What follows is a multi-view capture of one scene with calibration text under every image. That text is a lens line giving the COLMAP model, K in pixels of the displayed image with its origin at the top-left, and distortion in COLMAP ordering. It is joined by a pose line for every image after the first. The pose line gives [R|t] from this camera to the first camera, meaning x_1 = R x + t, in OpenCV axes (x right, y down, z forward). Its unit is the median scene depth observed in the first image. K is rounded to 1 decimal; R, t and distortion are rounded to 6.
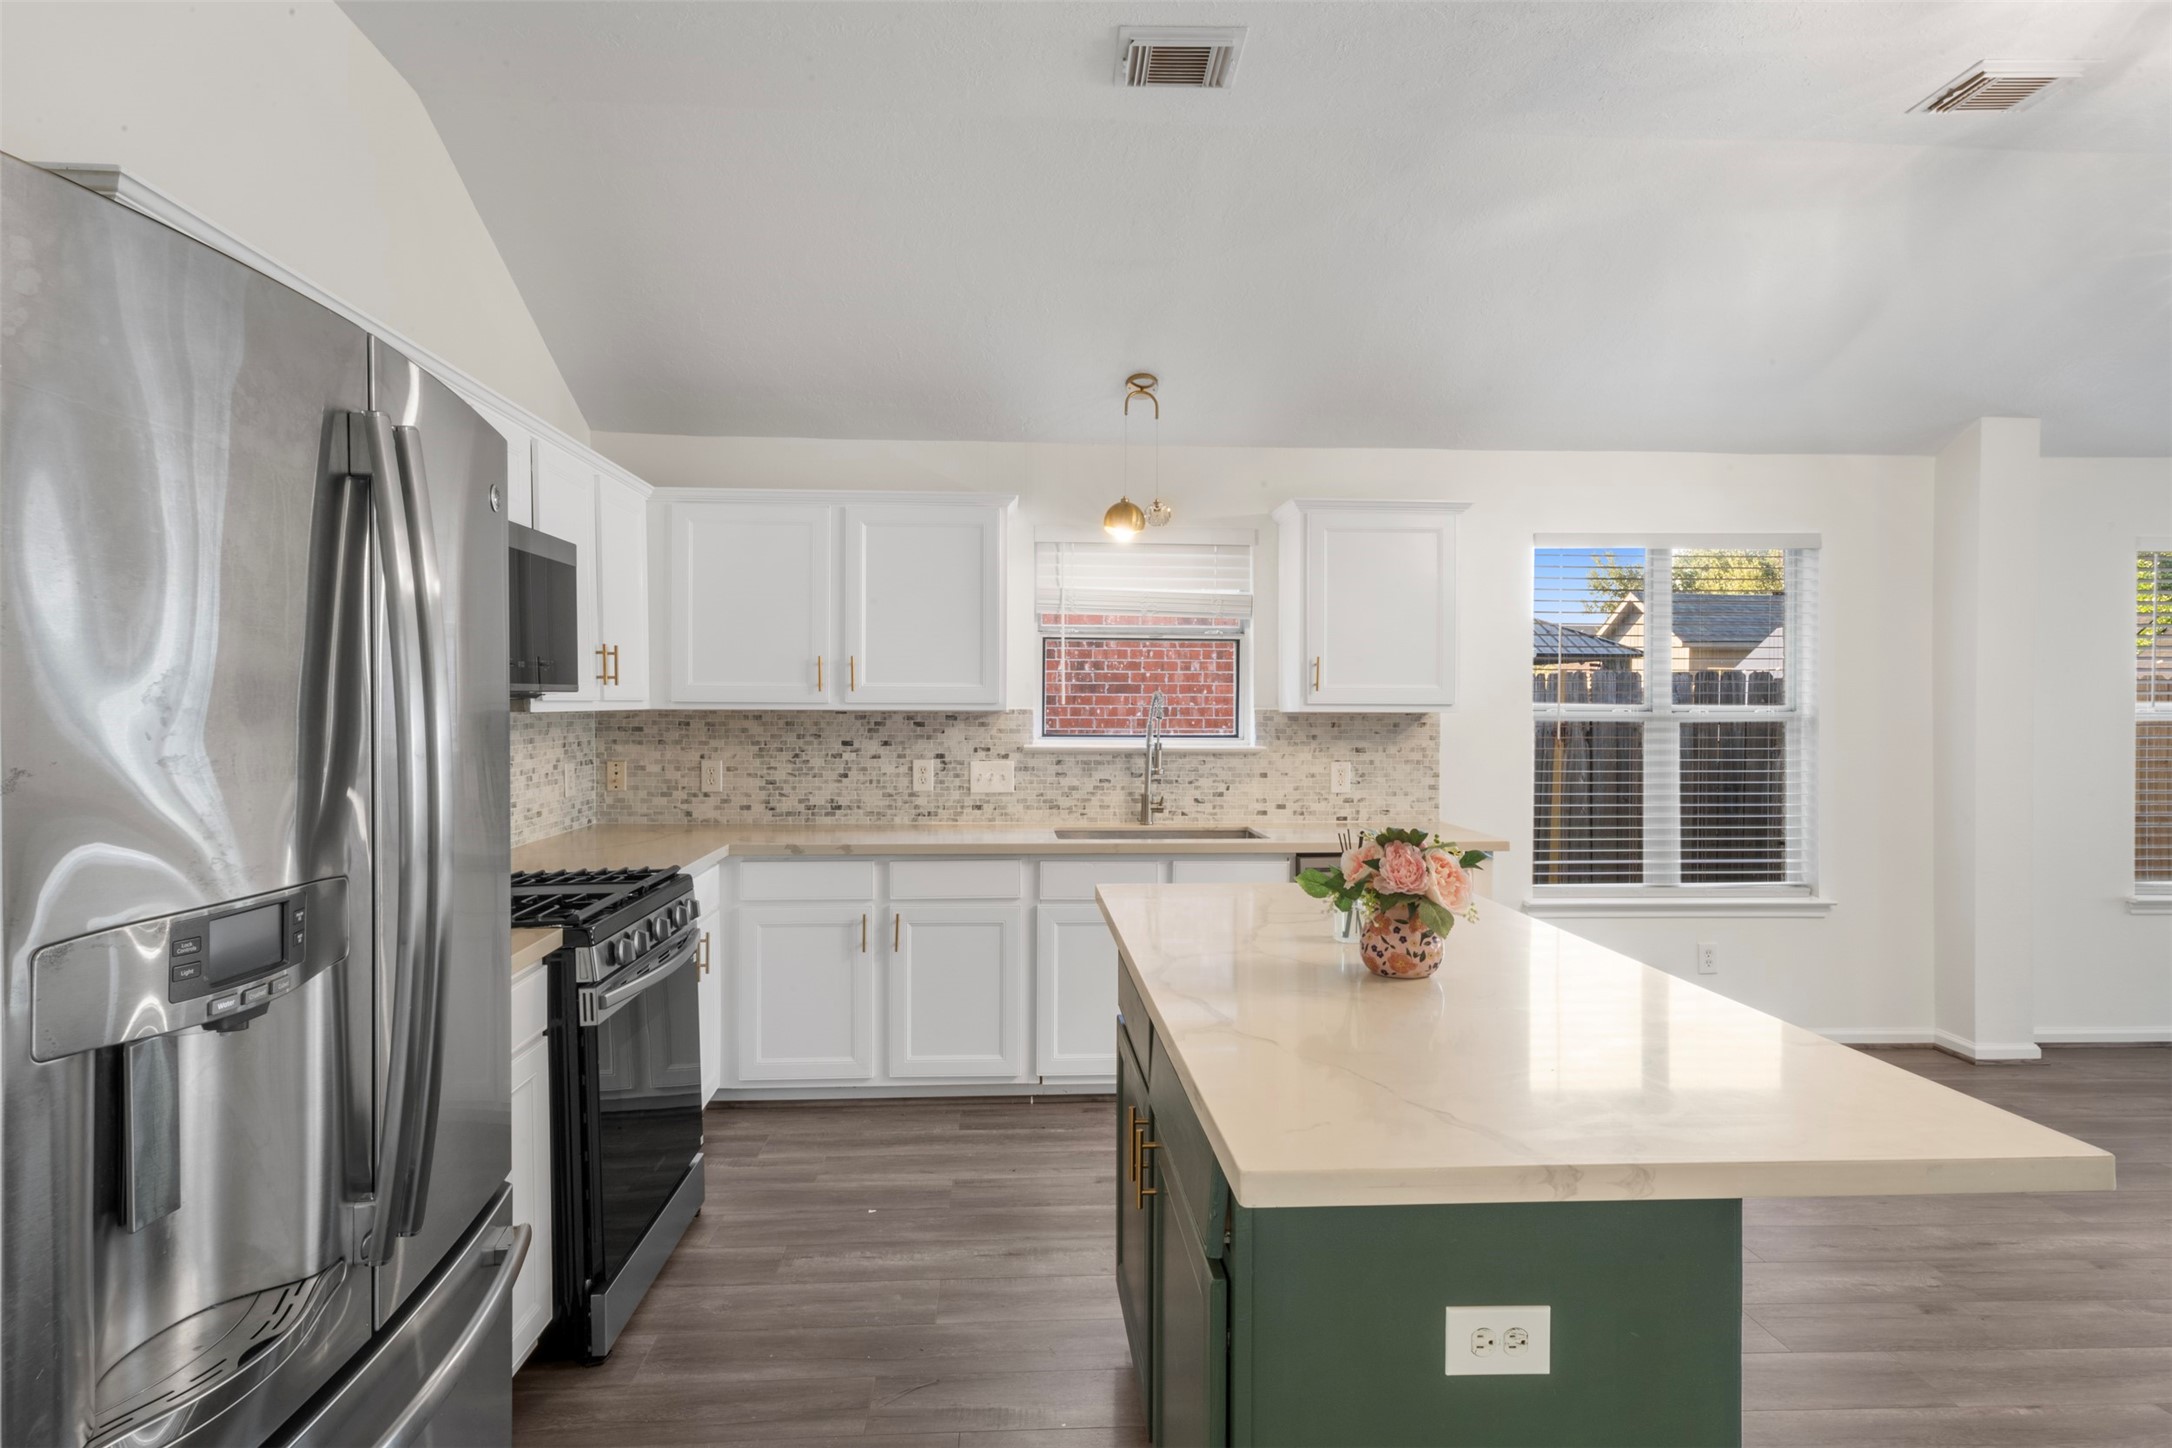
lens RADIAL K [[1145.0, 0, 1072.9], [0, 1145.0, 724.7], [0, 0, 1]] dist [0.005753, 0.000472]
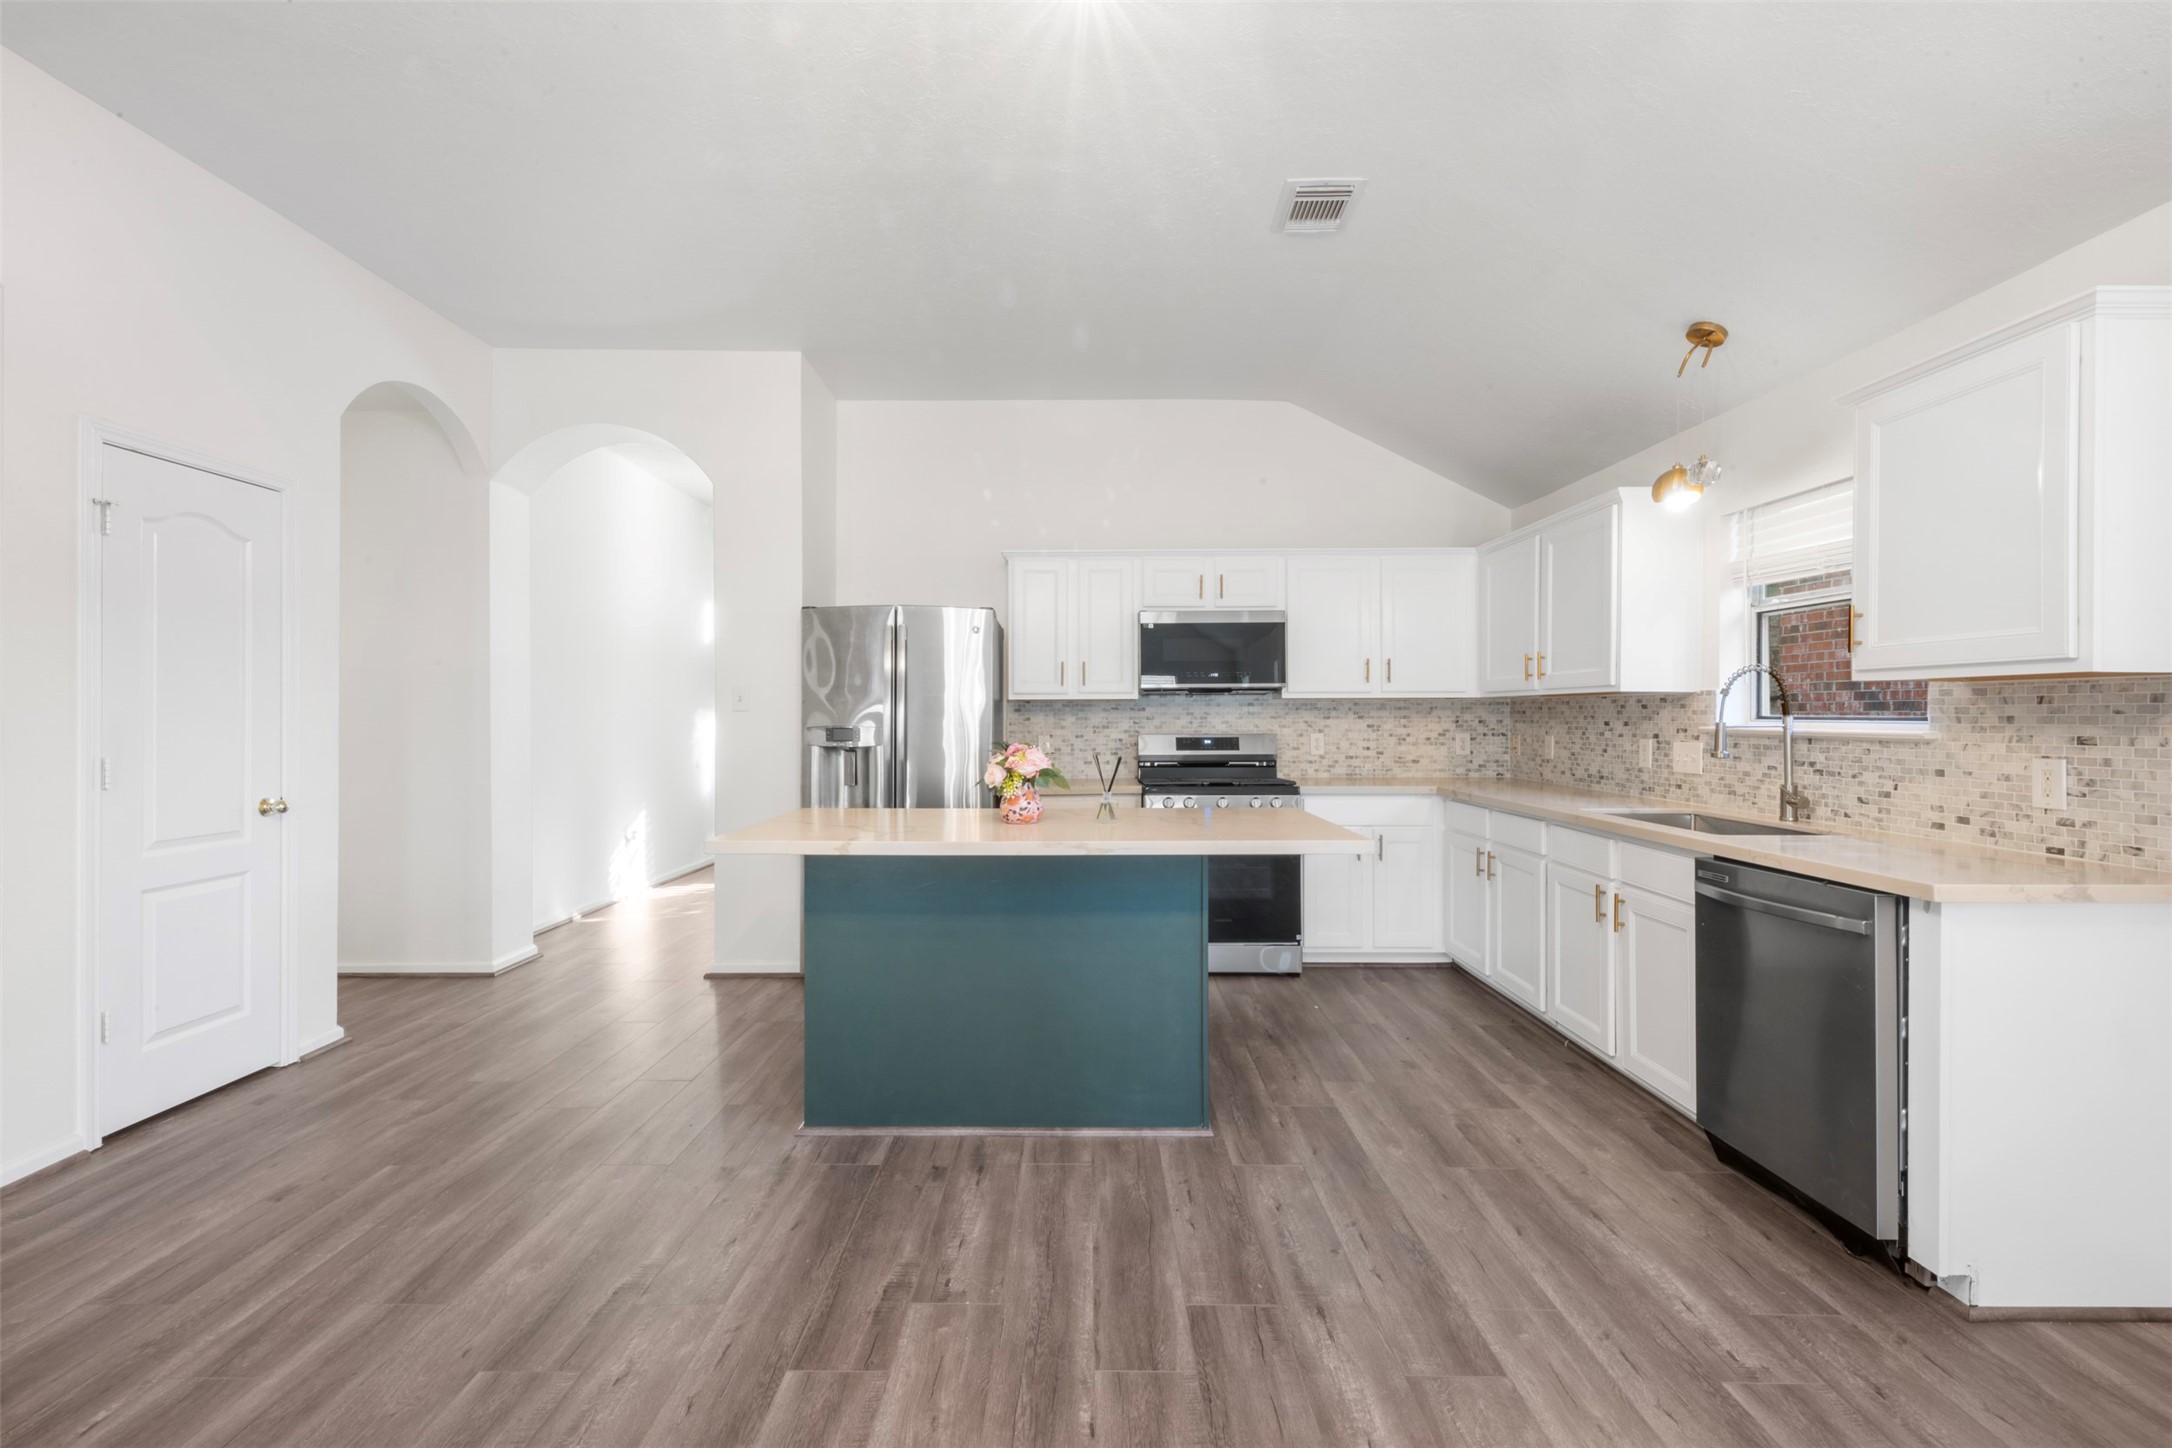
lens RADIAL K [[917.8, 0, 1086.0], [0, 917.8, 720.7], [0, 0, 1]] dist [0.001156, -0.000275]
pose [[-0.043888, 0.002920, -0.999032, 0.764765], [-0.013866, 0.999898, 0.003532, 0.017343], [0.998940, 0.014007, -0.043843, 0.502435]]
